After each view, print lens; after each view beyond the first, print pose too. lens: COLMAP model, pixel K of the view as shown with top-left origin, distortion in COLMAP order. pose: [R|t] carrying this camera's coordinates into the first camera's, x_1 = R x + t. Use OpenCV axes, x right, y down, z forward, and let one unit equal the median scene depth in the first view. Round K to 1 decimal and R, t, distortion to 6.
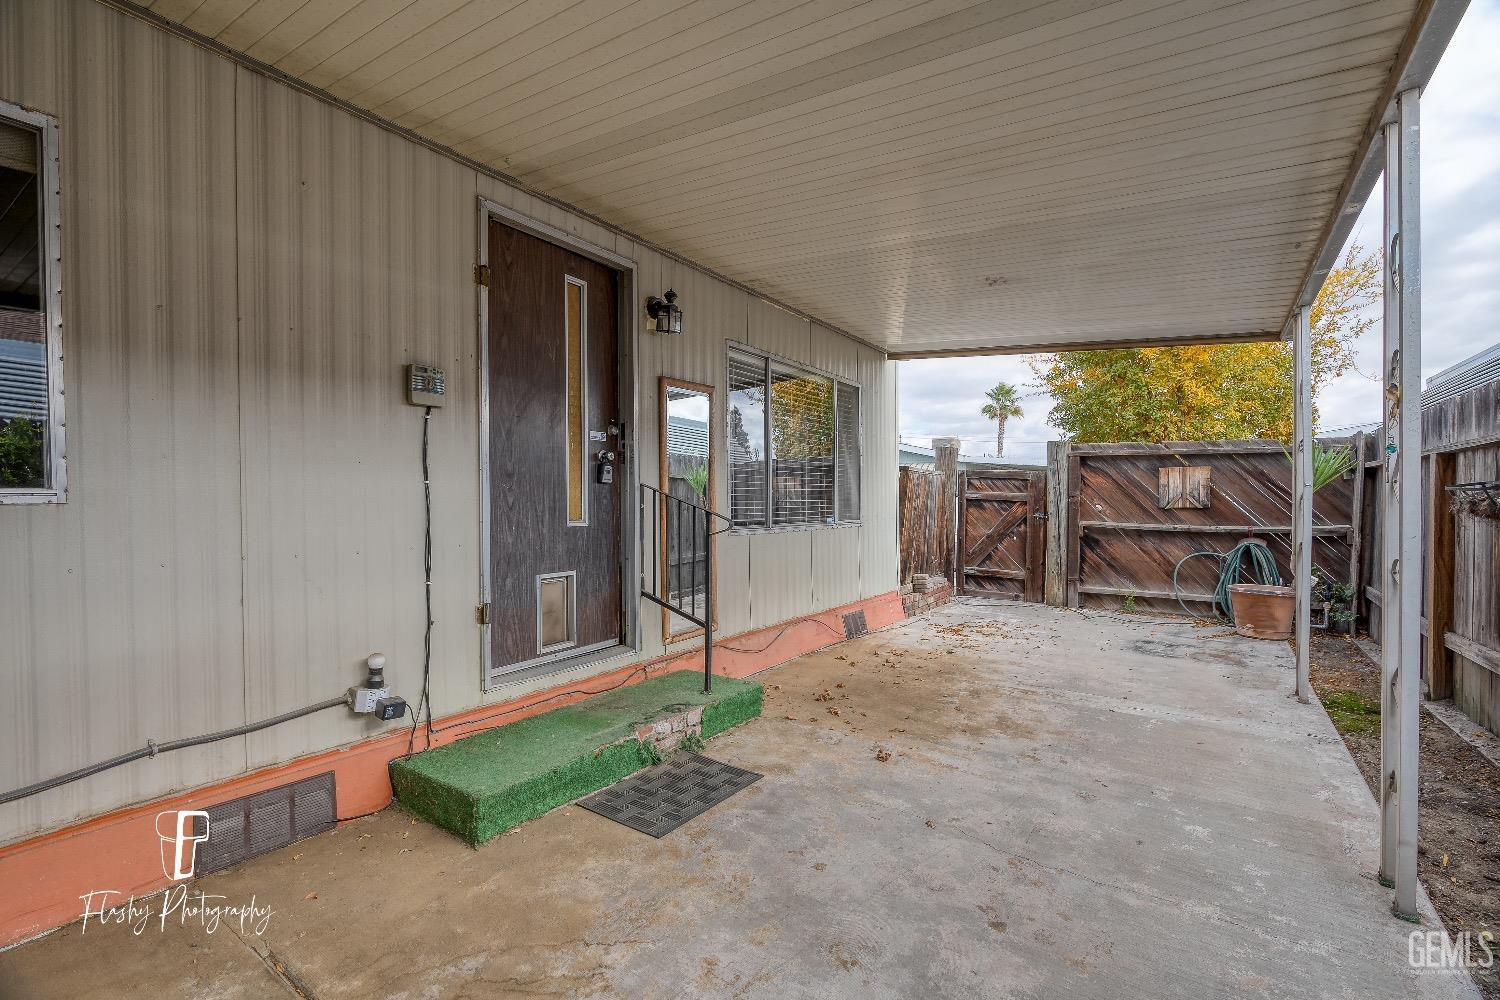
lens RADIAL K [[671.4, 0, 744.8], [0, 671.4, 503.0], [0, 0, 1]] dist [-0.014549, 0.004383]
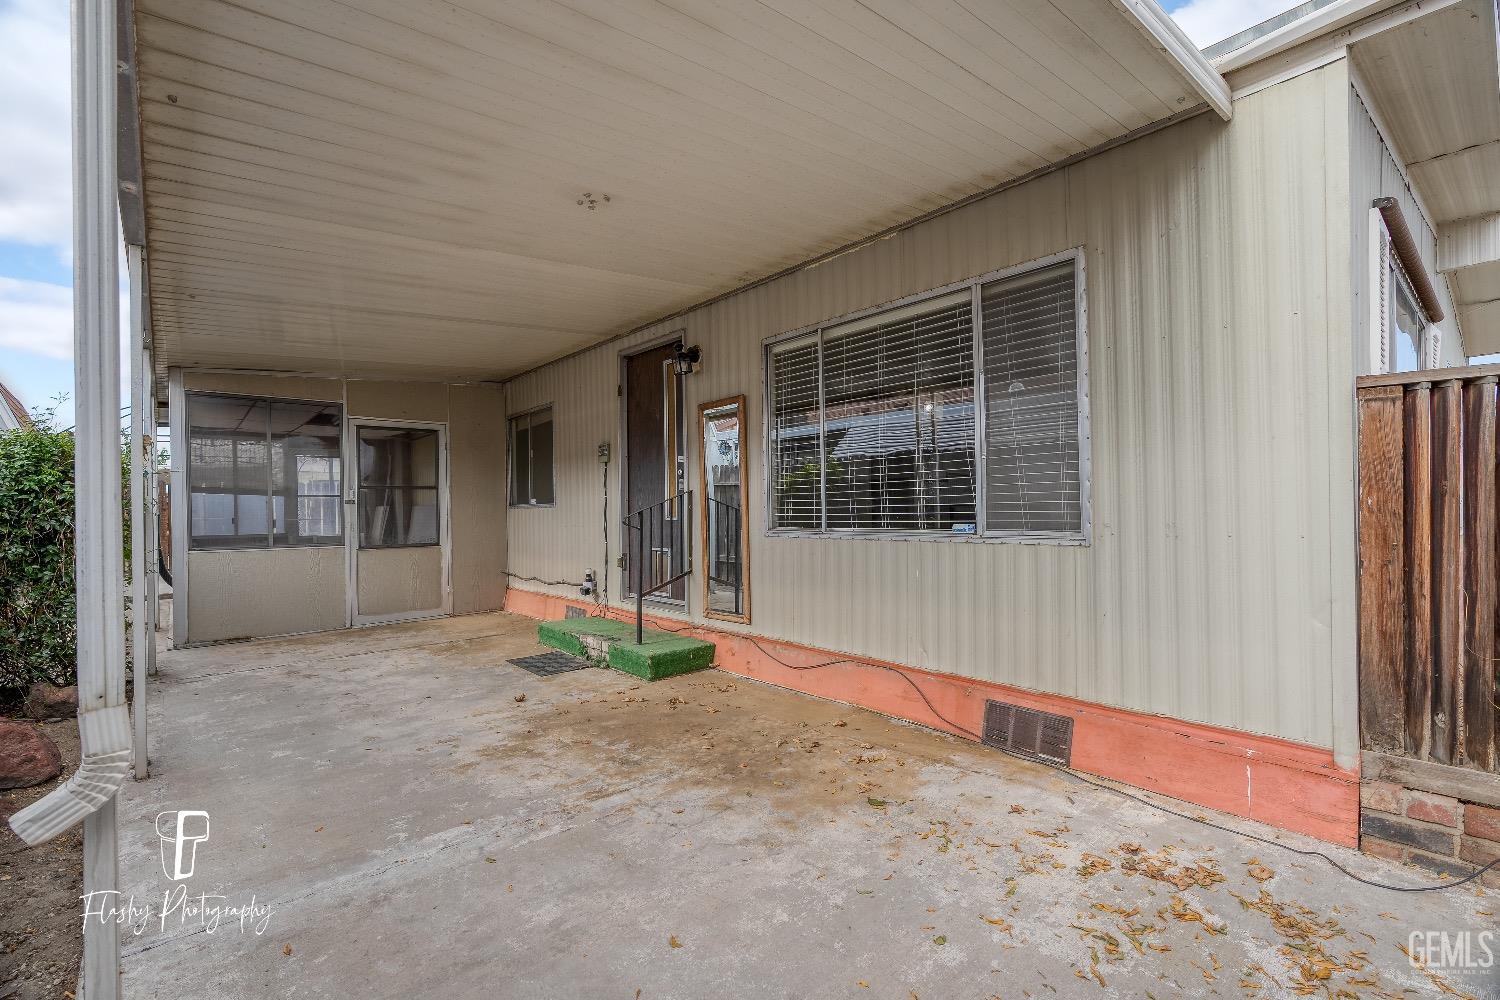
lens RADIAL K [[671.4, 0, 745.9], [0, 671.4, 506.7], [0, 0, 1]] dist [-0.014549, 0.004383]
pose [[-0.241334, 0.002144, -0.970440, 1.179313], [0.009496, 0.999955, -0.000153, 0.006128], [0.970396, -0.009252, -0.241343, 1.504225]]
